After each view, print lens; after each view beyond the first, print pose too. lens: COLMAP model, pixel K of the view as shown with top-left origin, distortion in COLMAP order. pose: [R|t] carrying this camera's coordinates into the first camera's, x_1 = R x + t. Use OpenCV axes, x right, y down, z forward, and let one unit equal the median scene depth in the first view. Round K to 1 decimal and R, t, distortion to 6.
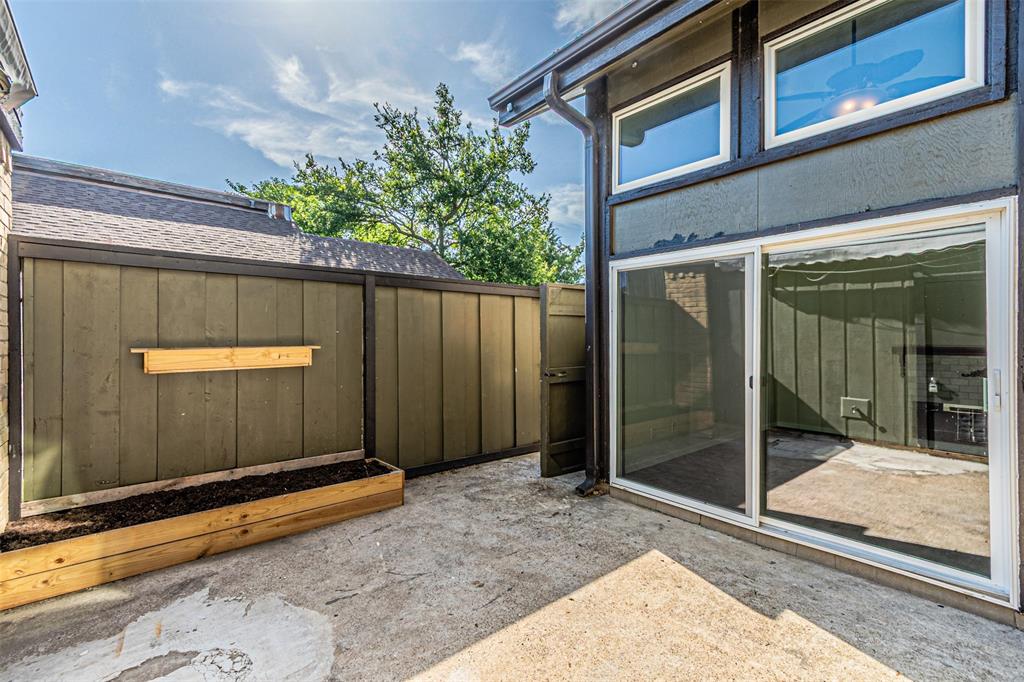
lens RADIAL K [[449.8, 0, 506.4], [0, 449.8, 339.1], [0, 0, 1]] dist [0.007302, -0.000512]
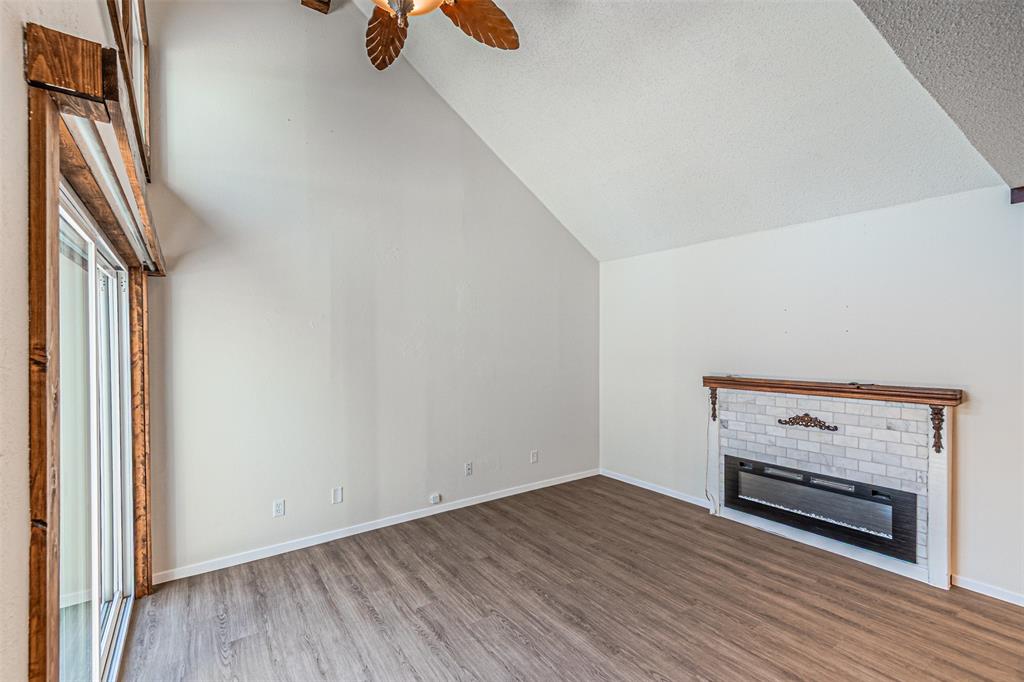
lens RADIAL K [[445.0, 0, 510.5], [0, 445.0, 352.0], [0, 0, 1]] dist [0.004250, 0.000135]
pose [[0.996774, -0.005572, -0.080071, 1.198432], [0.006964, 0.999829, 0.017105, -0.067517], [0.079962, -0.017607, 0.996642, 0.570854]]
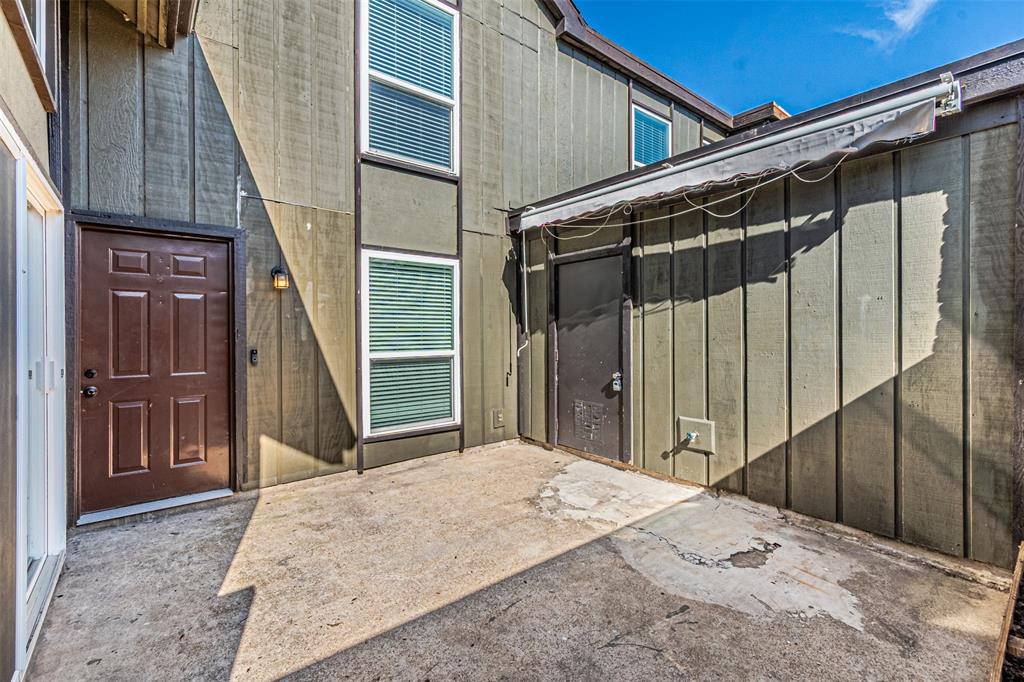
lens RADIAL K [[454.4, 0, 501.1], [0, 454.4, 327.3], [0, 0, 1]] dist [0.002789, -0.000175]
pose [[-0.999351, 0.001393, 0.035993, -0.036192], [0.001004, 0.999941, -0.010833, 0.010106], [-0.036006, -0.010790, -0.999293, 1.635479]]
